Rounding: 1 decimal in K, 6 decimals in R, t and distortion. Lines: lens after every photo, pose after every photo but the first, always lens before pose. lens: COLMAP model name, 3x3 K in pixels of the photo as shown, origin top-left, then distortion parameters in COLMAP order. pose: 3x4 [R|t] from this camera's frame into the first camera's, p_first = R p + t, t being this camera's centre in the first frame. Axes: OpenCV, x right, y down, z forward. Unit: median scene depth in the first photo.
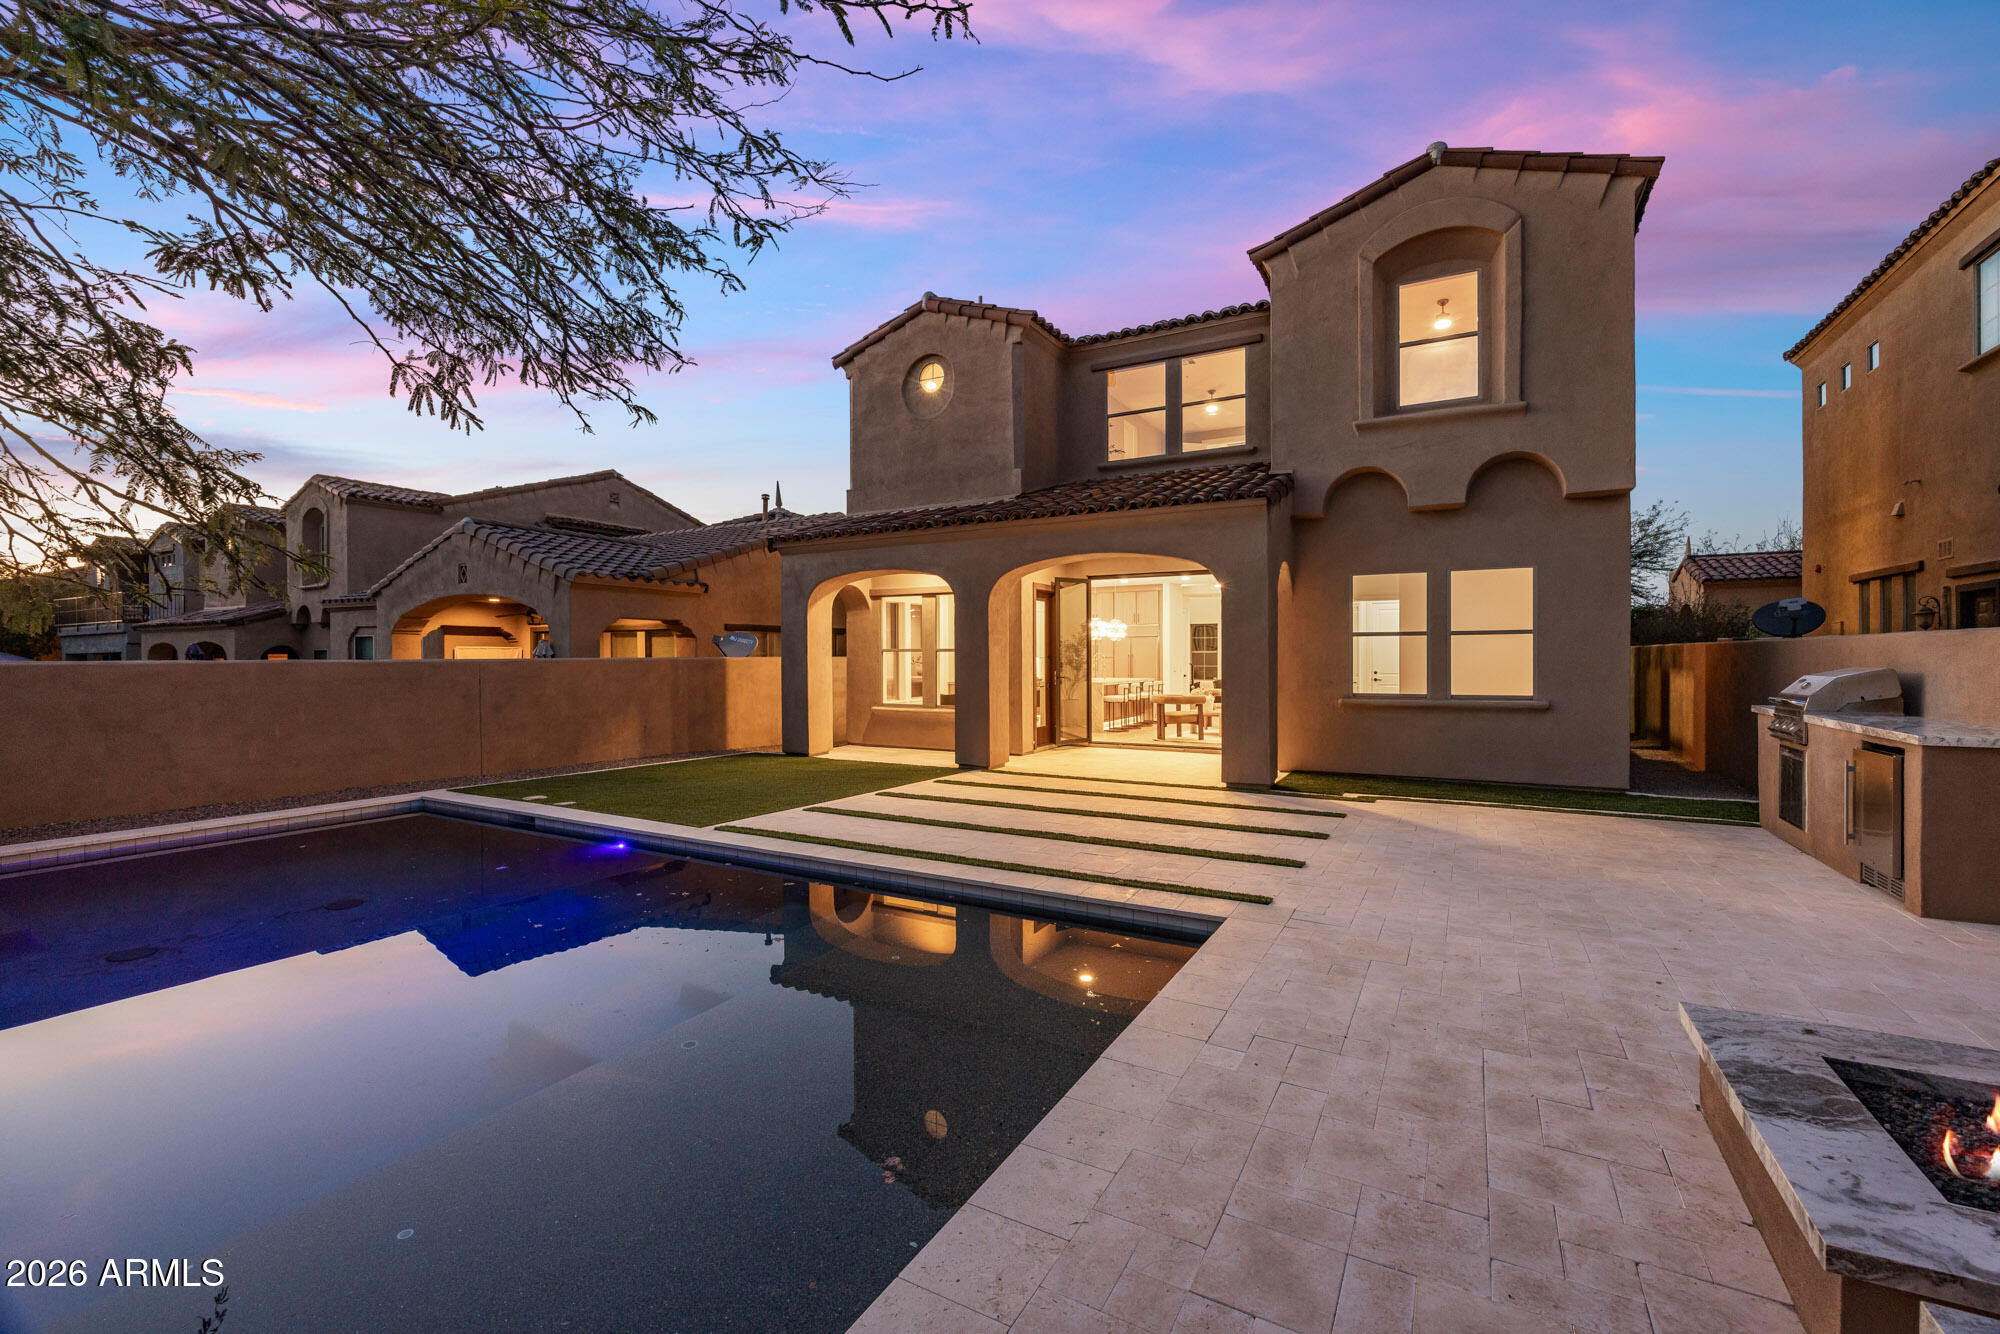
lens RADIAL K [[832.5, 0, 1006.8], [0, 832.5, 661.7], [0, 0, 1]] dist [-0.011615, -0.000375]
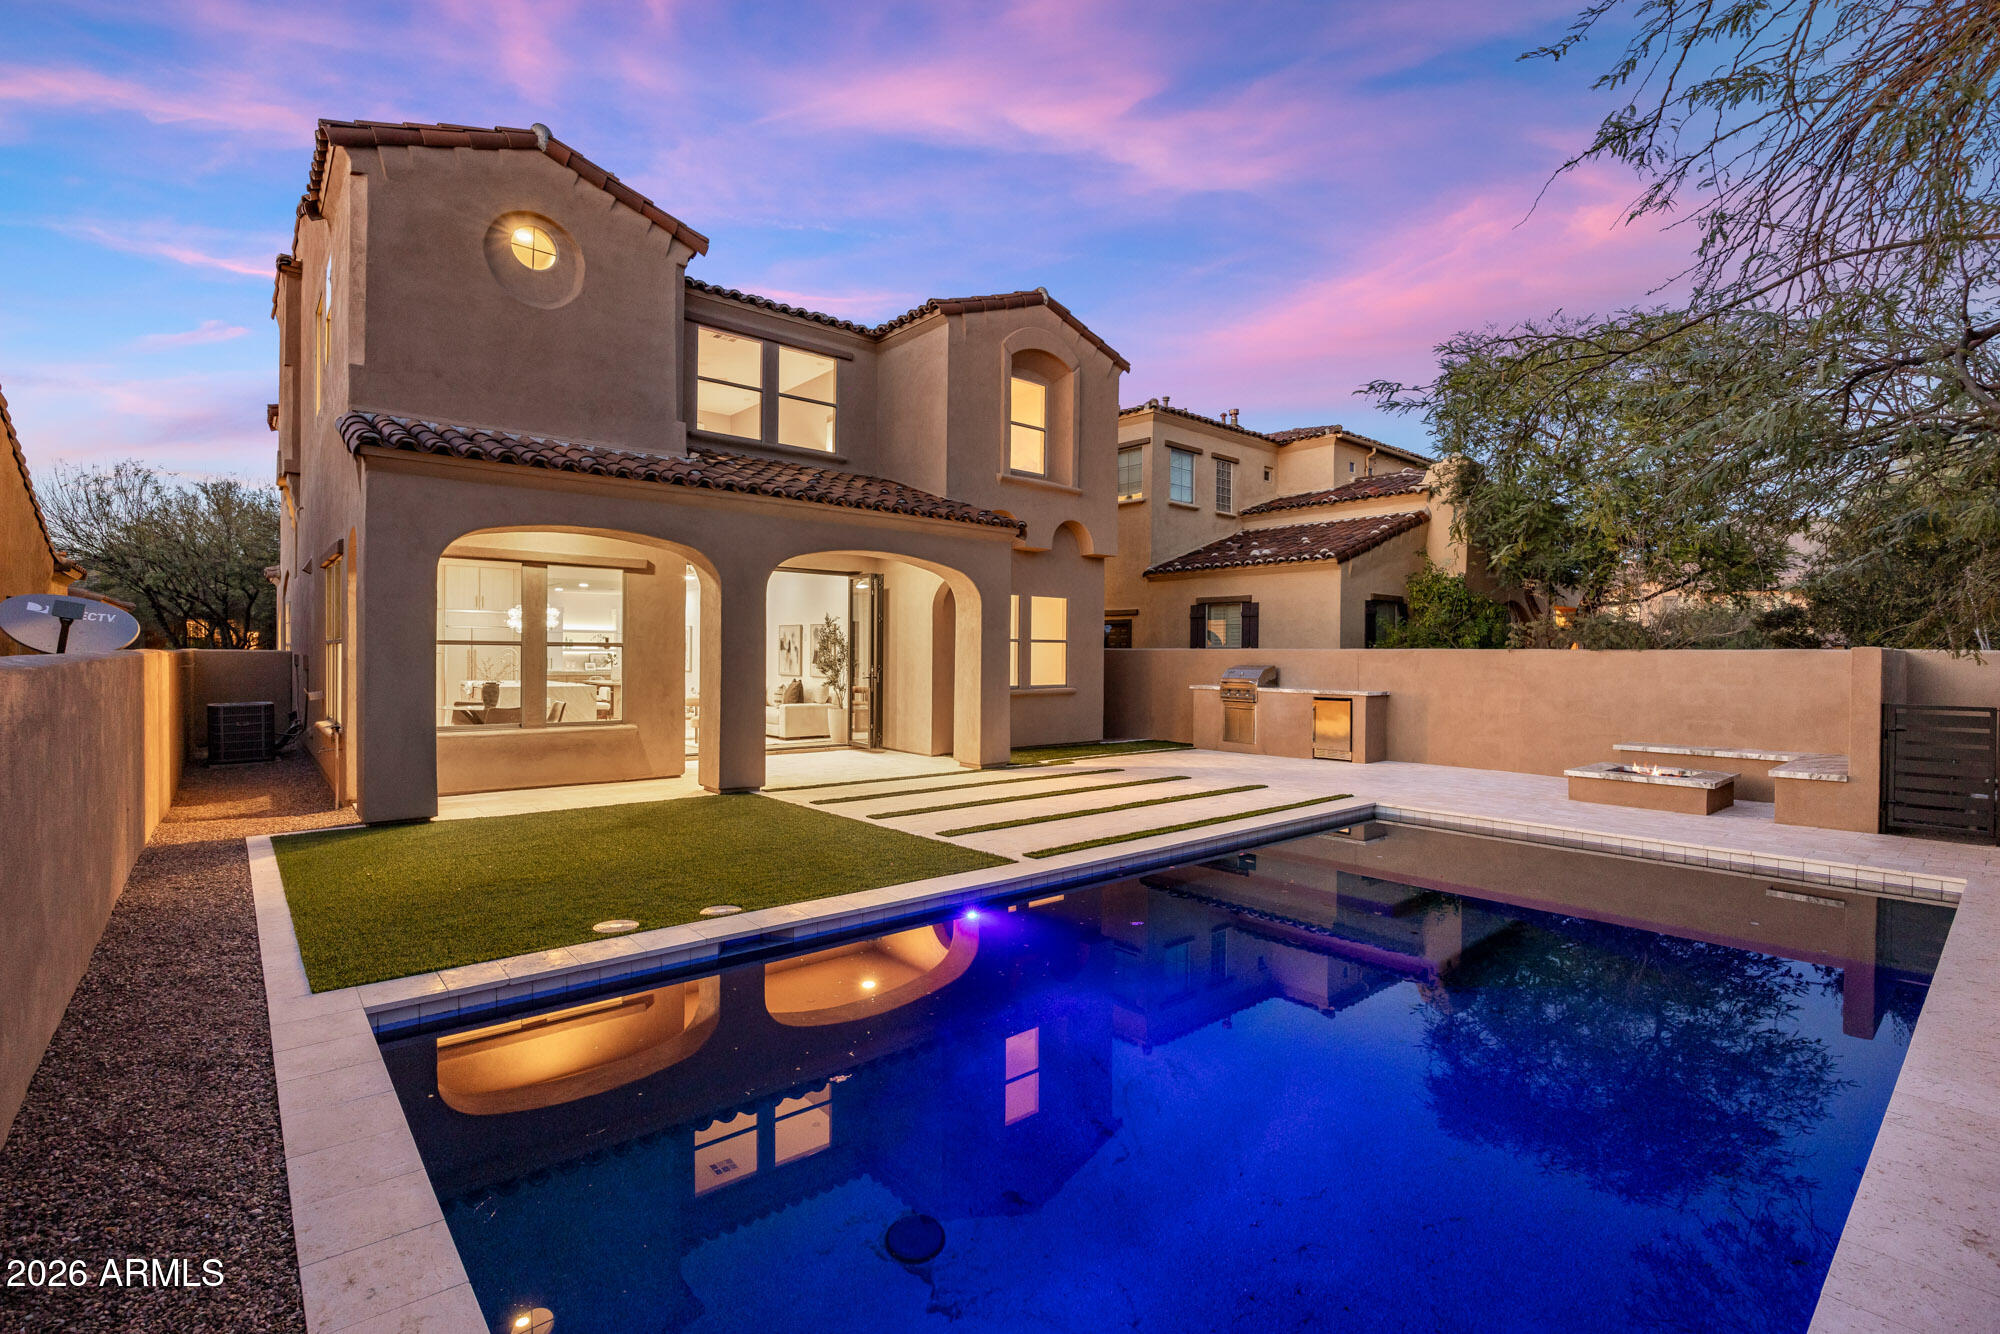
lens RADIAL K [[917.6, 0, 1010.5], [0, 917.6, 662.6], [0, 0, 1]] dist [-0.014407, 0.000882]
pose [[0.338945, -0.002445, 0.940803, -0.779617], [-0.004034, 0.999984, 0.004052, -0.003567], [-0.940797, -0.005168, 0.338930, 0.434501]]
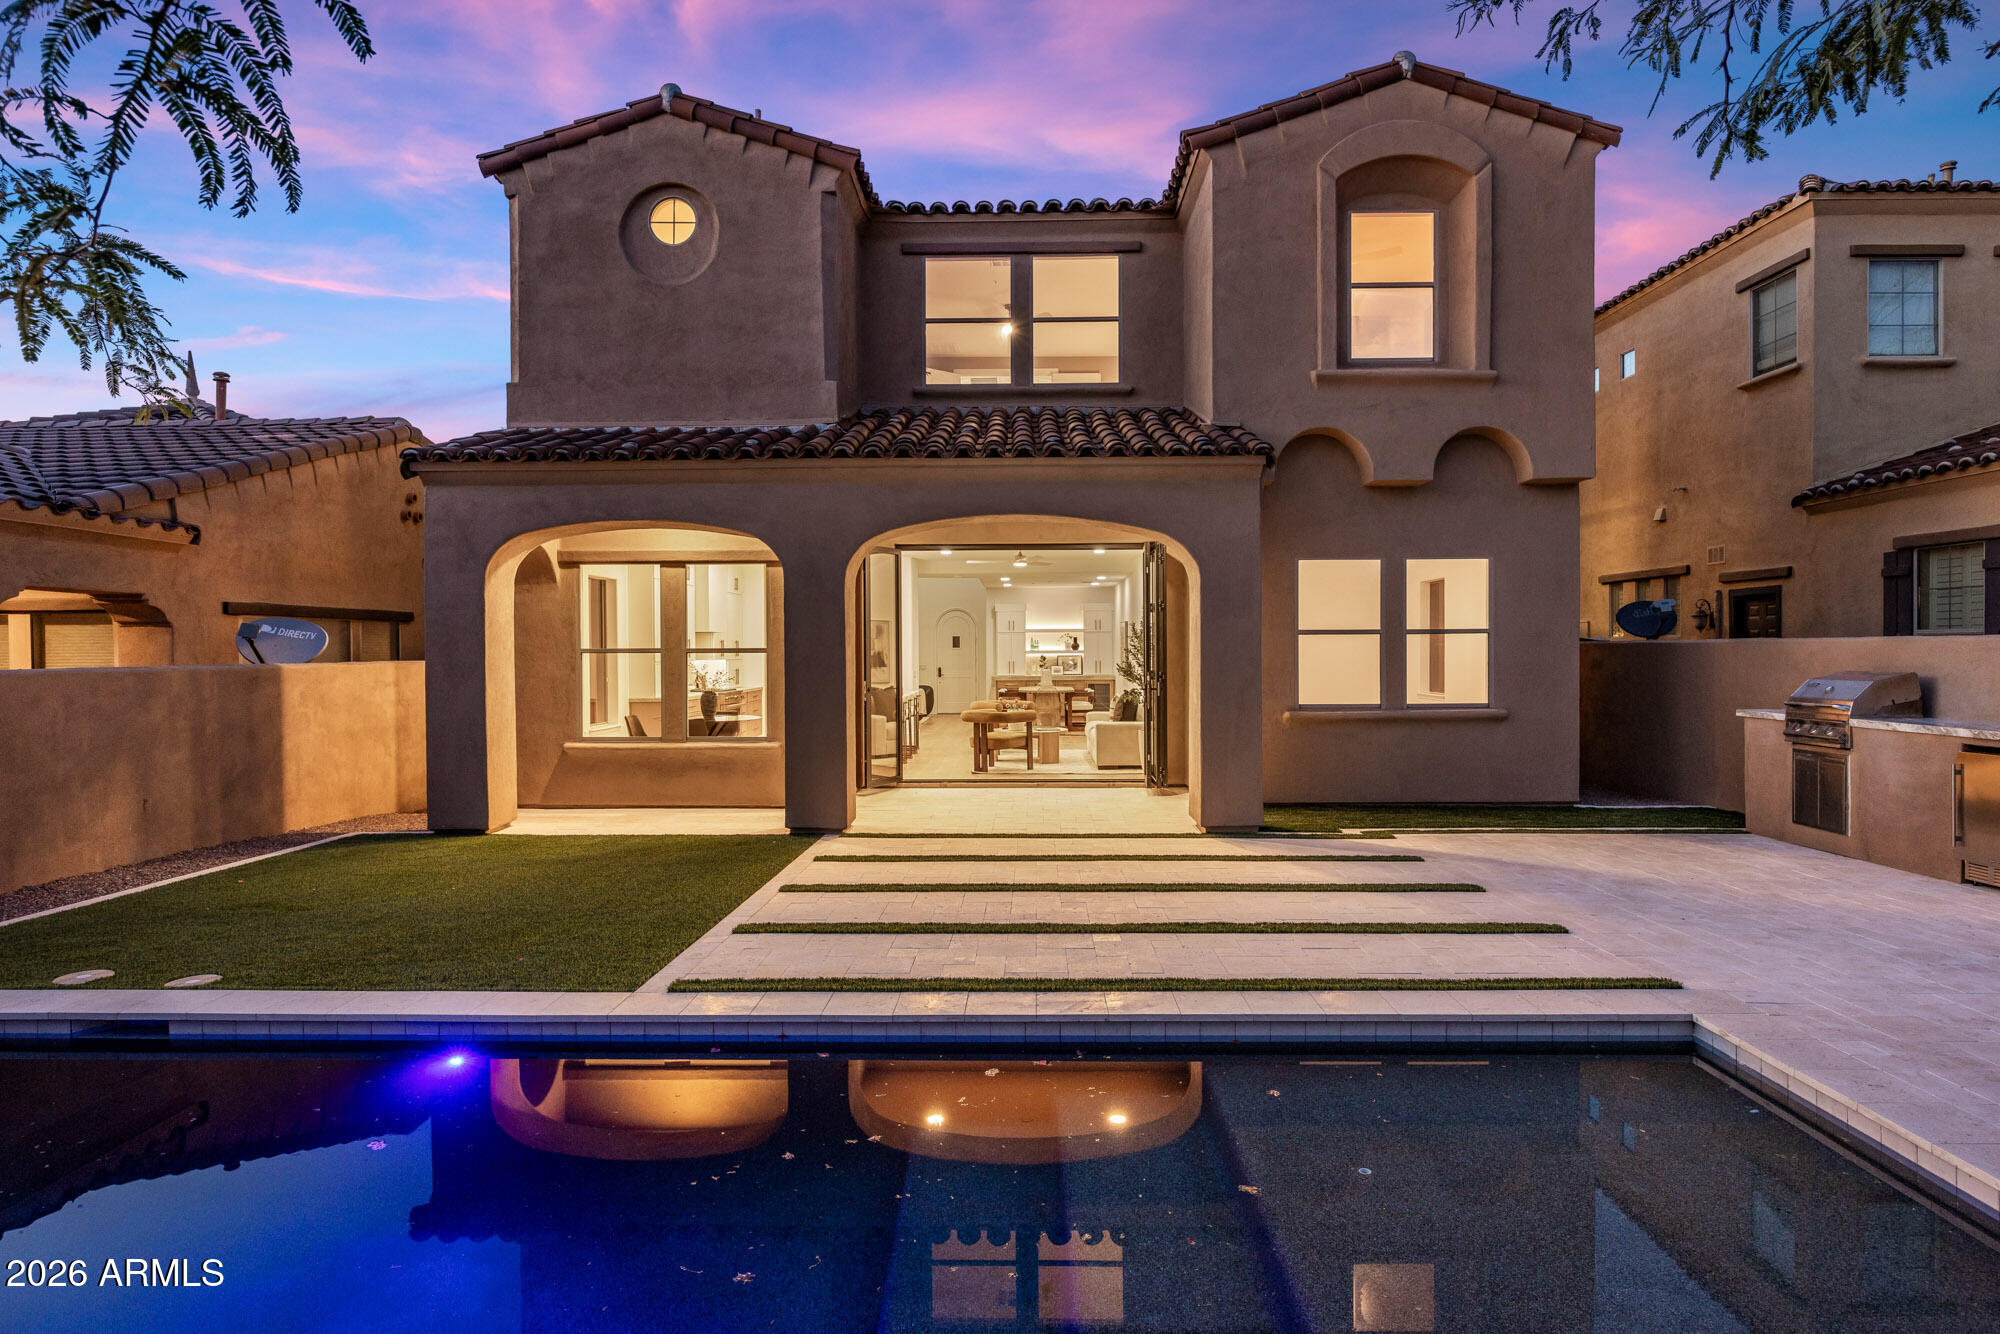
lens RADIAL K [[1095.8, 0, 1004.1], [0, 1095.8, 661.8], [0, 0, 1]] dist [-0.006961, 0.003252]
pose [[0.882377, -0.006217, 0.470502, -0.306337], [0.005382, 0.999981, 0.003120, -0.007775], [-0.470513, -0.000221, 0.882393, 0.169419]]
